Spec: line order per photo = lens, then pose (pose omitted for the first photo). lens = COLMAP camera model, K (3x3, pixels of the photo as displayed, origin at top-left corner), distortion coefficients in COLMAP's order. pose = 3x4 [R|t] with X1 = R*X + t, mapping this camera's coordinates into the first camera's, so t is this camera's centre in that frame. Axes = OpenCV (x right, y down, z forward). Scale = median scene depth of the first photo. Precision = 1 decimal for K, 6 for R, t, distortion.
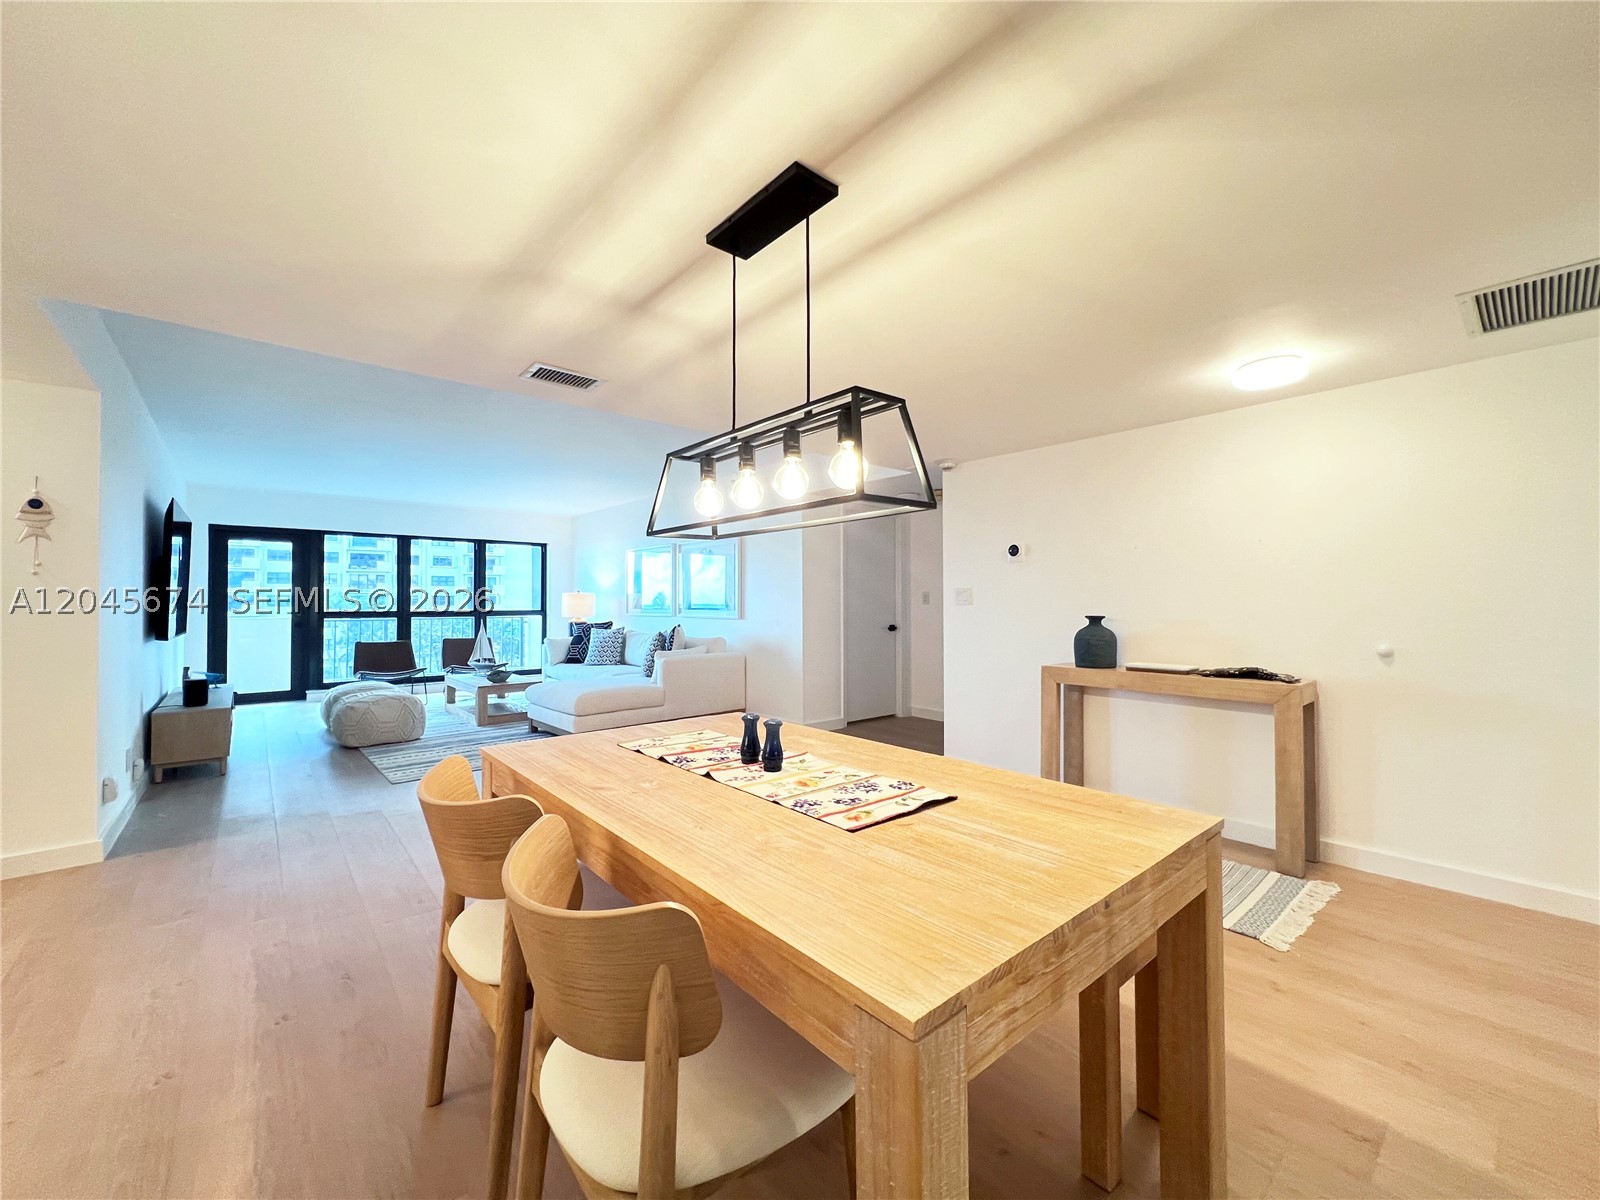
lens RADIAL K [[641.7, 0, 797.2], [0, 641.7, 595.4], [0, 0, 1]] dist [-0.002527, 0.000983]
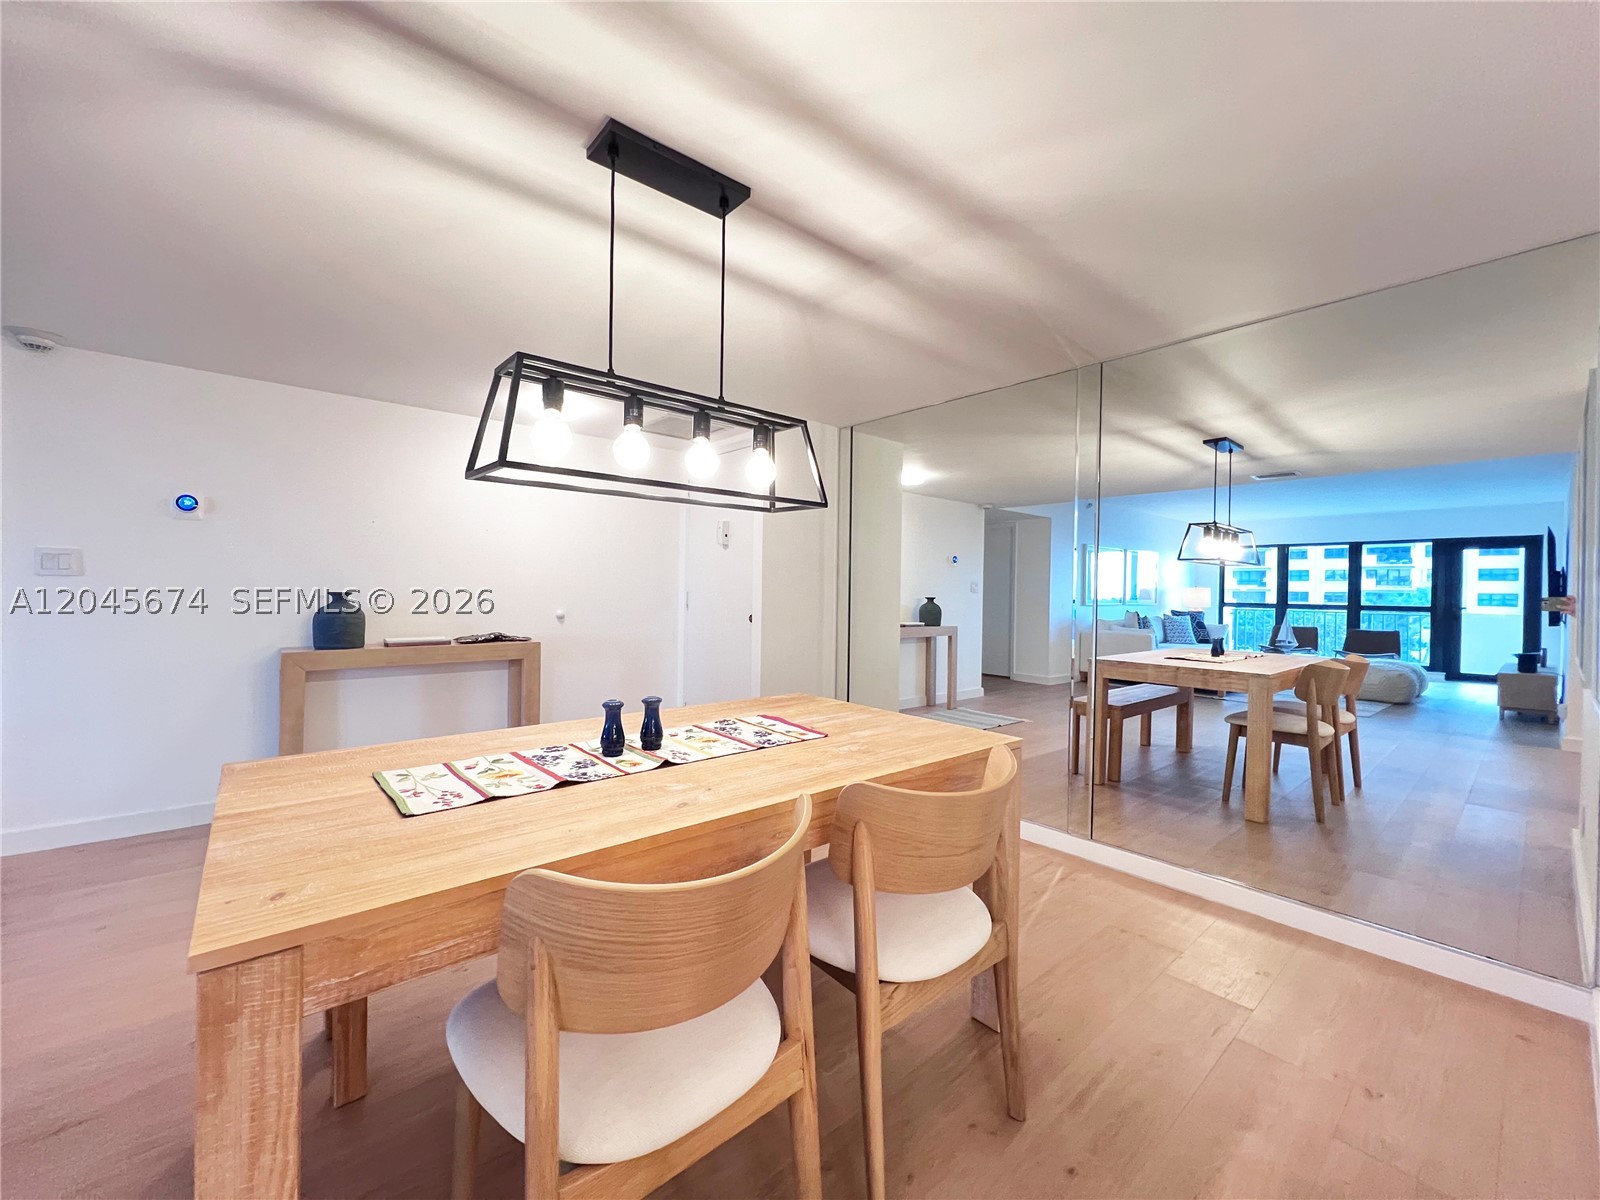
lens RADIAL K [[641.7, 0, 797.2], [0, 641.7, 595.4], [0, 0, 1]] dist [-0.002527, 0.000983]
pose [[-0.001003, -0.006143, 0.999981, -0.941959], [-0.023459, 0.999706, 0.006118, 0.032567], [-0.999724, -0.023452, -0.001147, 0.750497]]
